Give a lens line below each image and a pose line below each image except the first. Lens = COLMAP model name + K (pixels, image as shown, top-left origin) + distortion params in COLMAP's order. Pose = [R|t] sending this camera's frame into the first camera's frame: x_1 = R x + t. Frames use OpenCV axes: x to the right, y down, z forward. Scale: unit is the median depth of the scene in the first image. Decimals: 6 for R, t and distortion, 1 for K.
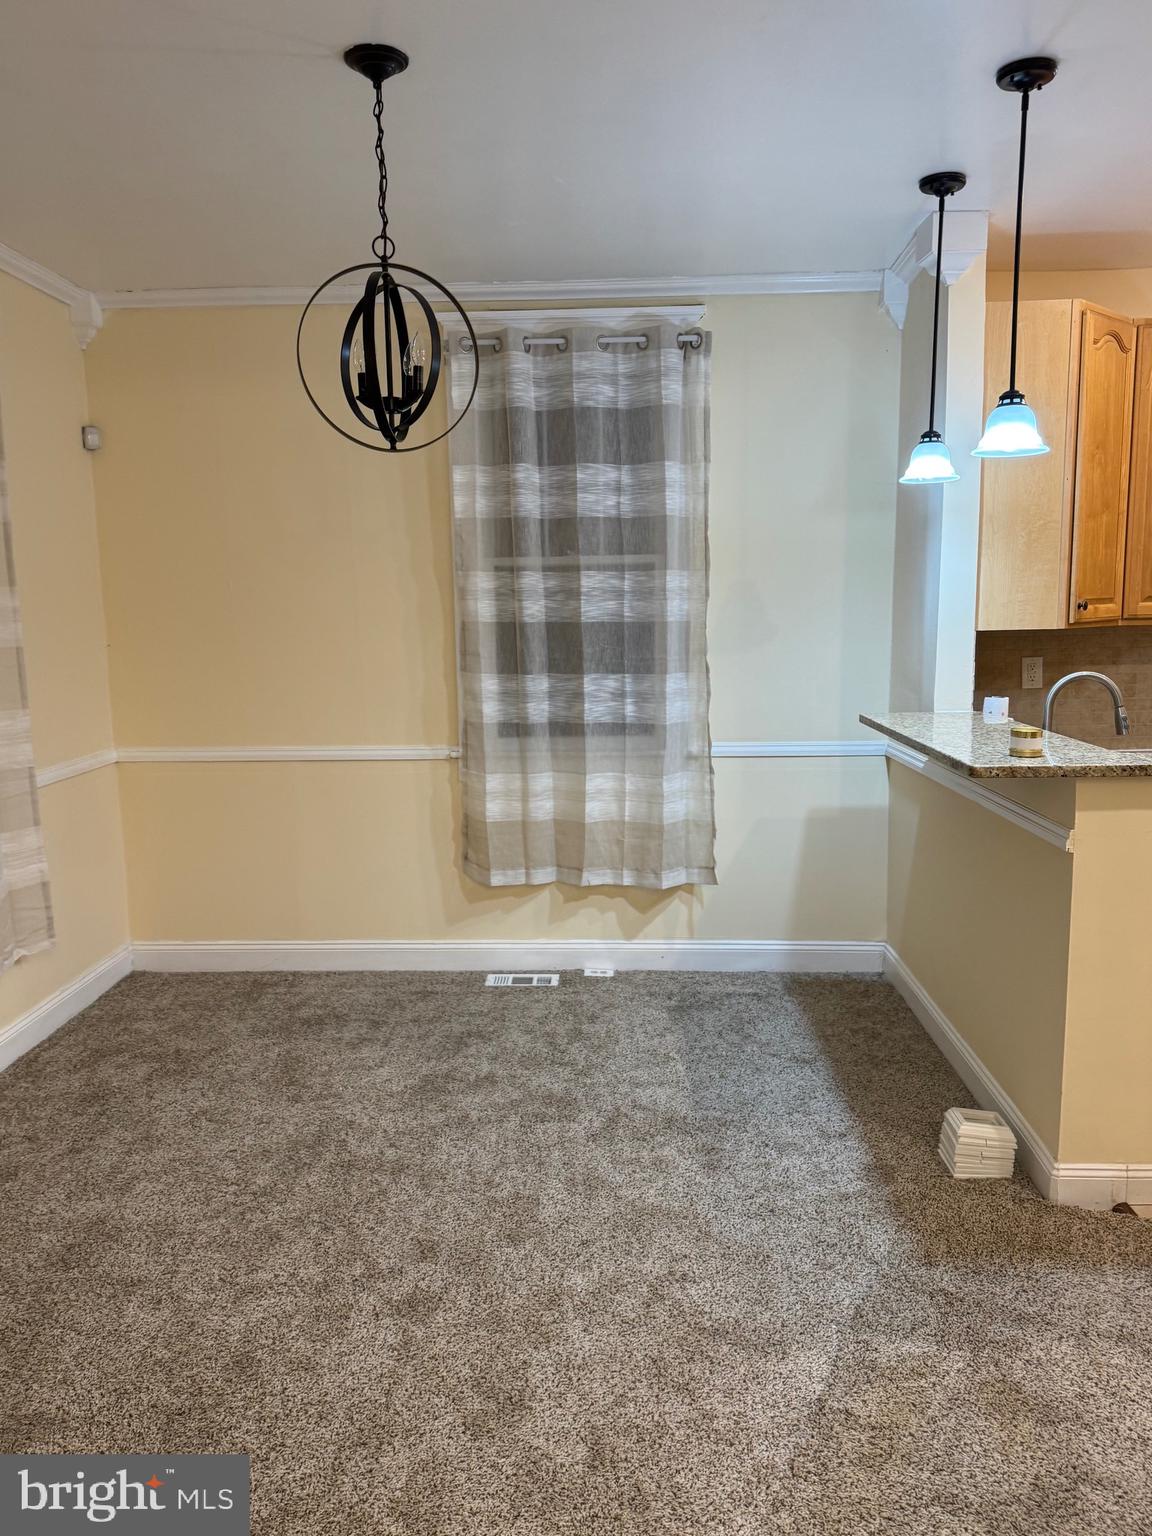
lens RADIAL K [[1137.2, 0, 570.6], [0, 1137.2, 768.3], [0, 0, 1]] dist [0.098924, -0.143841]
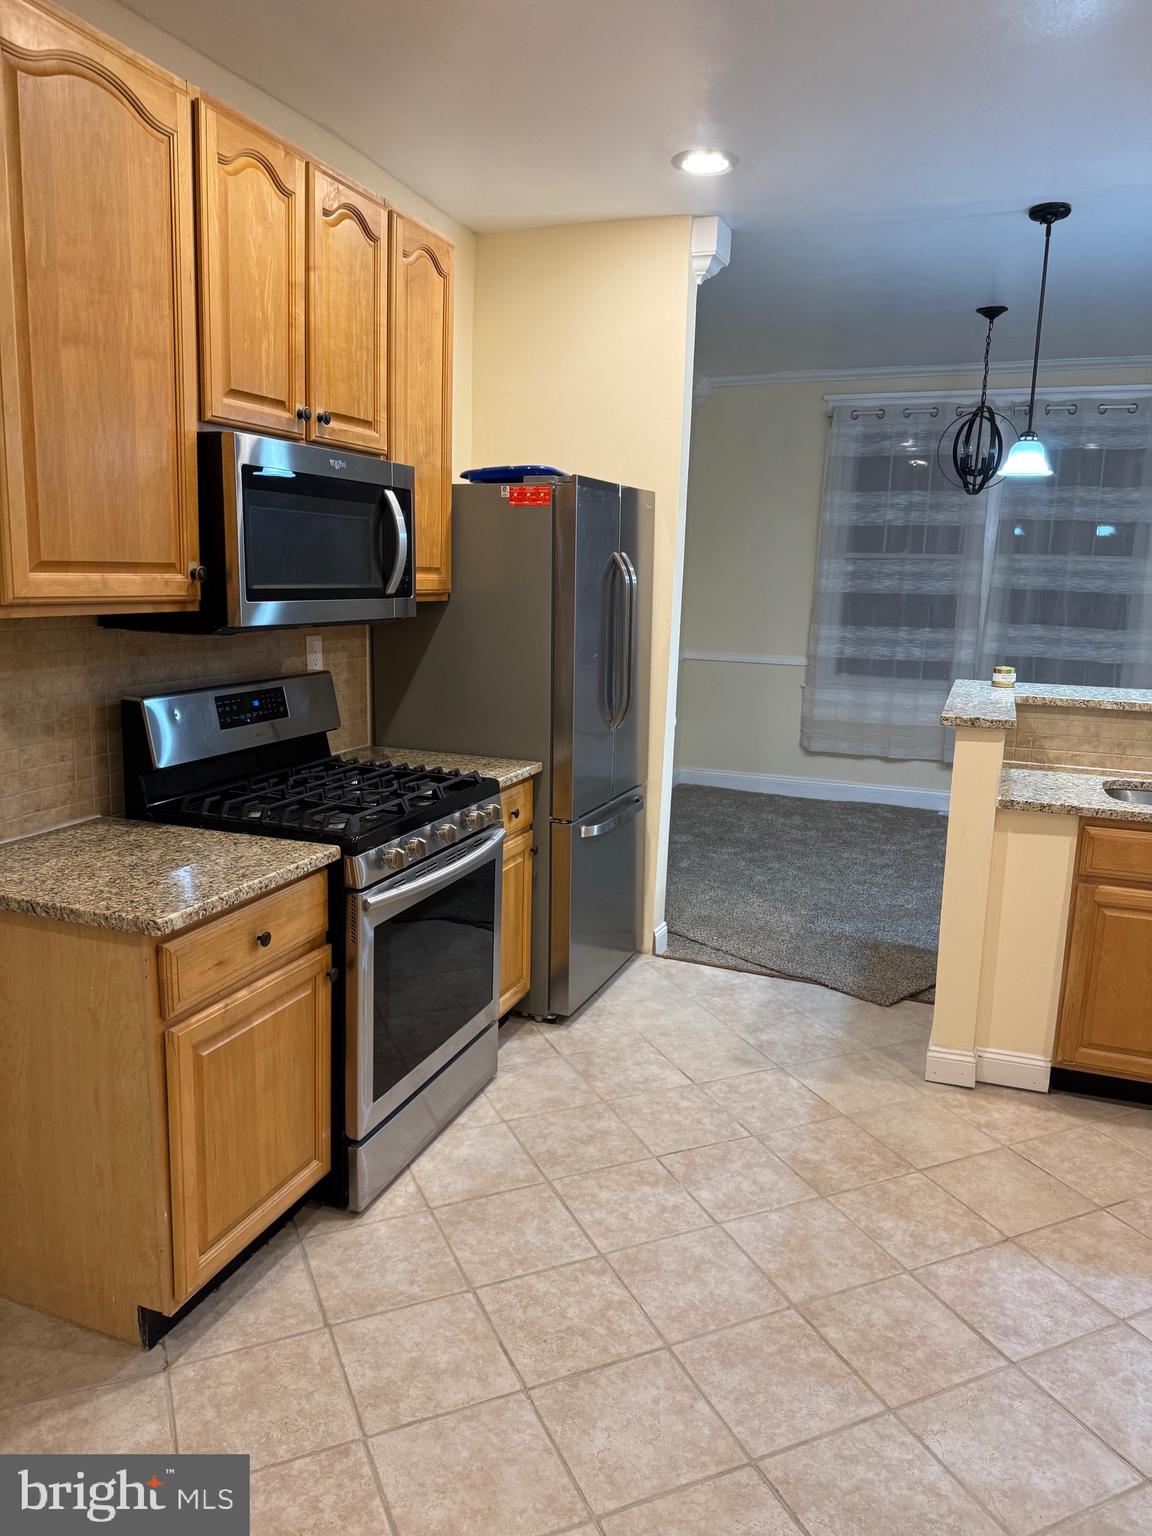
lens RADIAL K [[1078.4, 0, 571.6], [0, 1078.4, 762.2], [0, 0, 1]] dist [0.073874, -0.089859]
pose [[-0.319766, 0.185672, -0.929126, 1.386579], [-0.154044, 0.957377, 0.244333, -0.127881], [0.934891, 0.221256, -0.277535, 0.678429]]
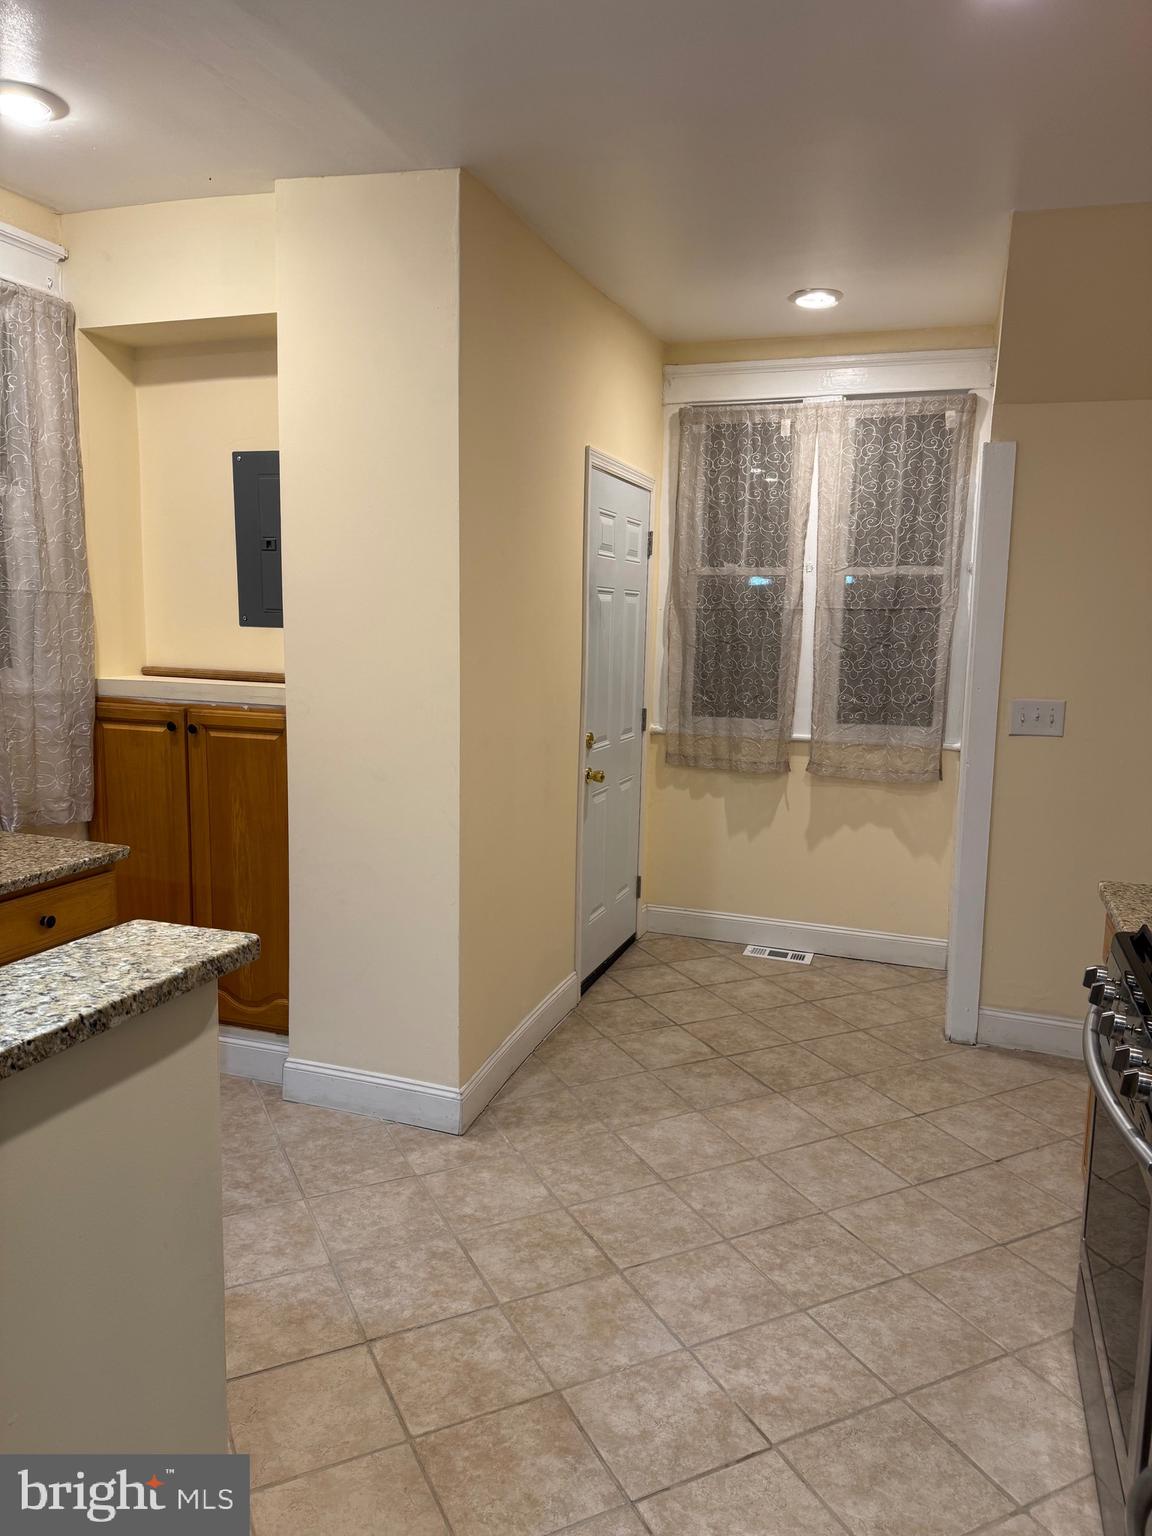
lens RADIAL K [[1078.4, 0, 575.9], [0, 1078.4, 763.6], [0, 0, 1]] dist [0.073874, -0.089859]
pose [[0.288340, -0.103873, 0.951877, 0.212024], [0.113446, 0.990803, 0.073756, -0.076716], [-0.950784, 0.086720, 0.297472, 0.486850]]
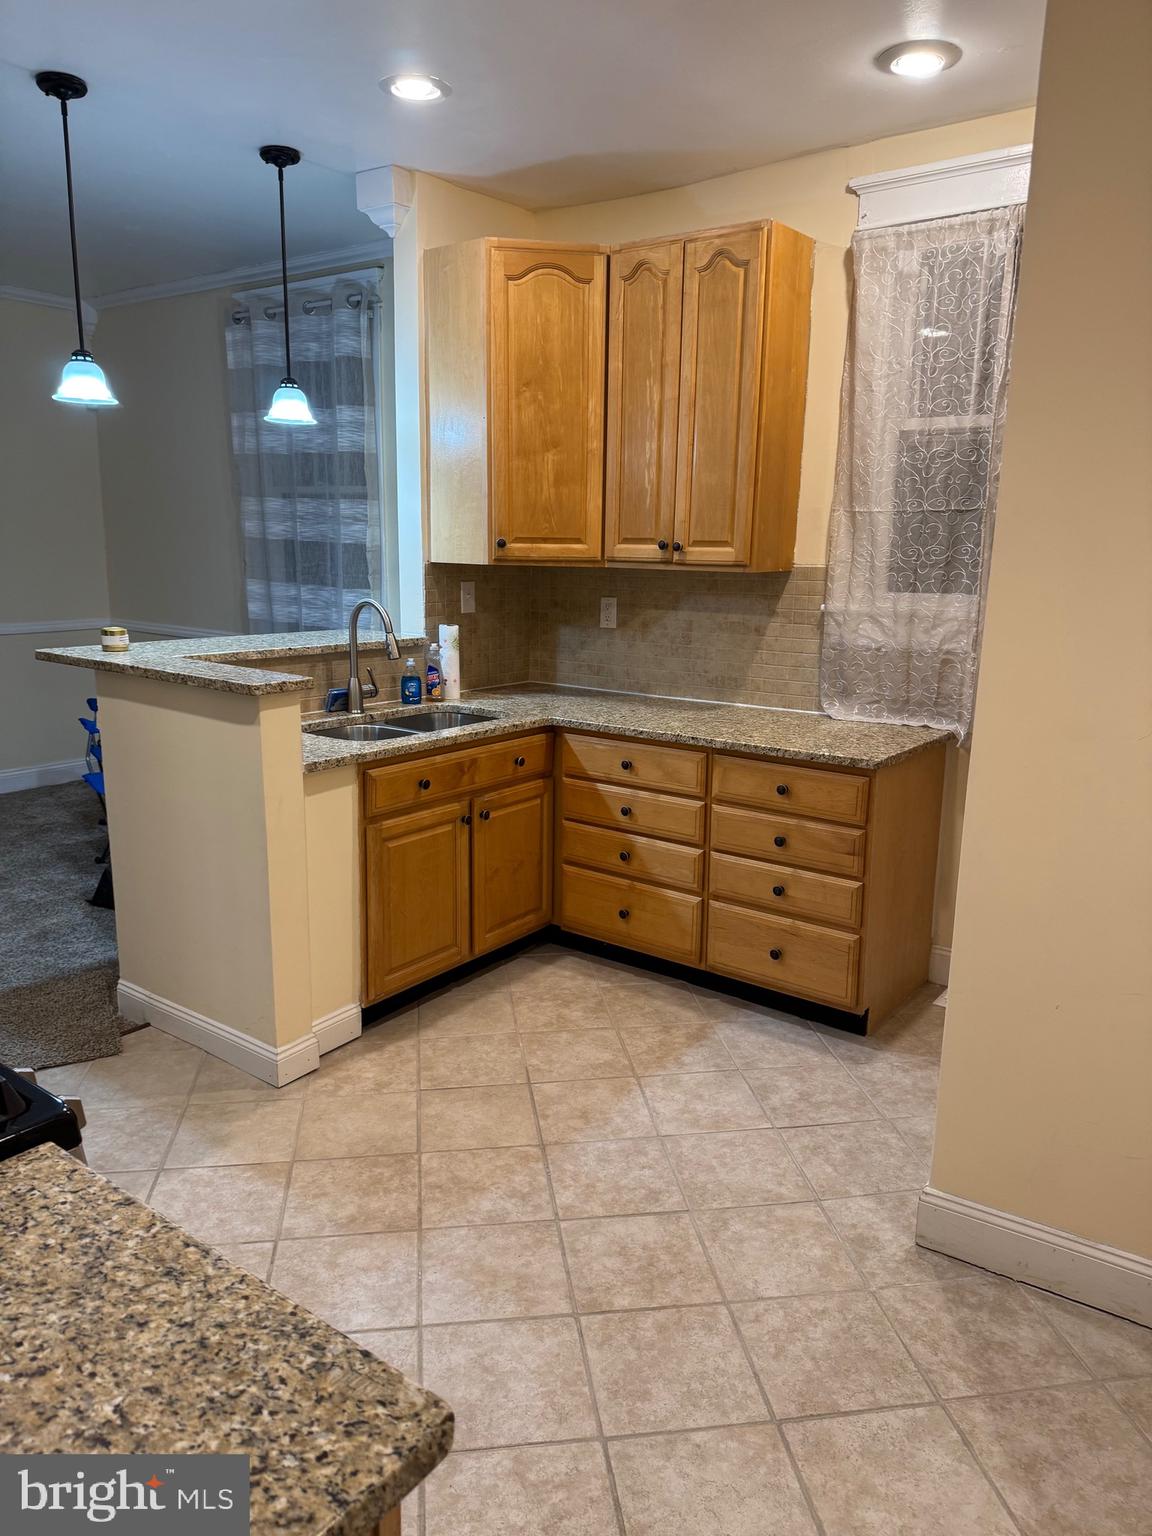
lens RADIAL K [[1078.4, 0, 587.2], [0, 1078.4, 774.7], [0, 0, 1]] dist [0.073874, -0.089859]
pose [[0.826119, 0.154599, -0.541873, 1.107166], [-0.117043, 0.987733, 0.103366, -0.045057], [0.551206, -0.021970, 0.834080, 0.227489]]
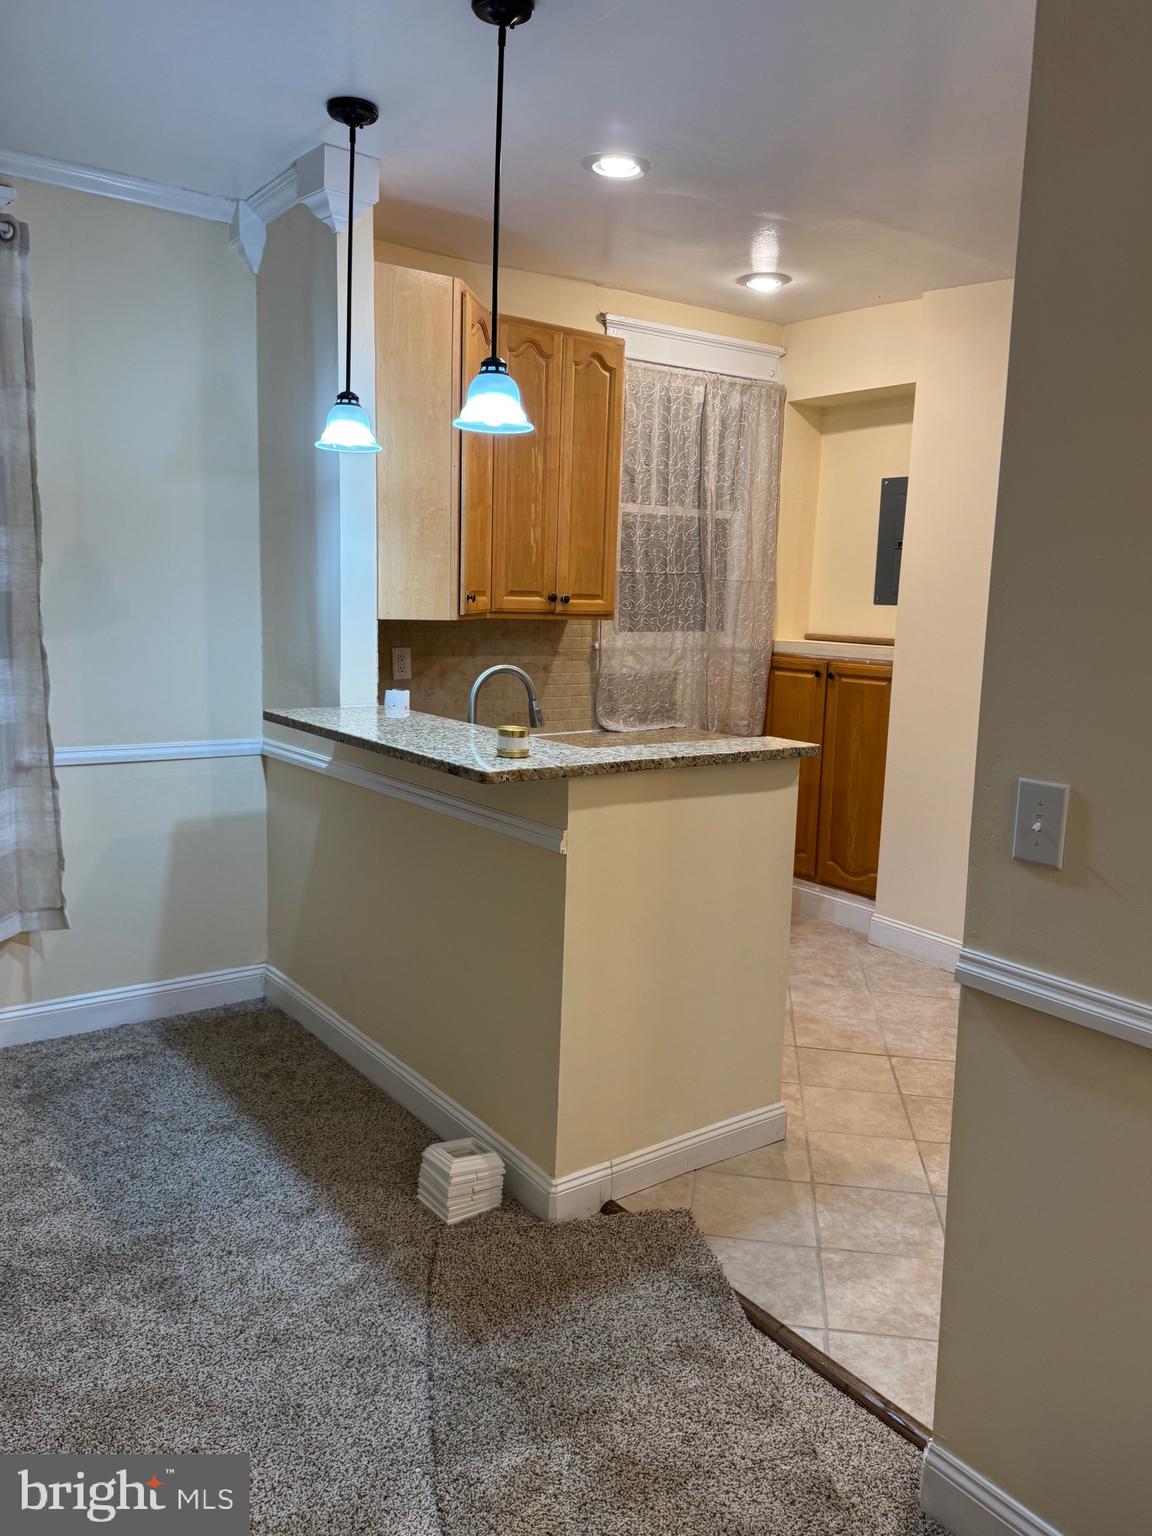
lens RADIAL K [[1137.2, 0, 574.3], [0, 1137.2, 759.0], [0, 0, 1]] dist [0.098924, -0.143841]
pose [[0.778980, -0.049004, 0.625131, -0.111032], [0.045162, 0.998737, 0.022014, -0.020153], [-0.625420, 0.011083, 0.780209, 0.186365]]
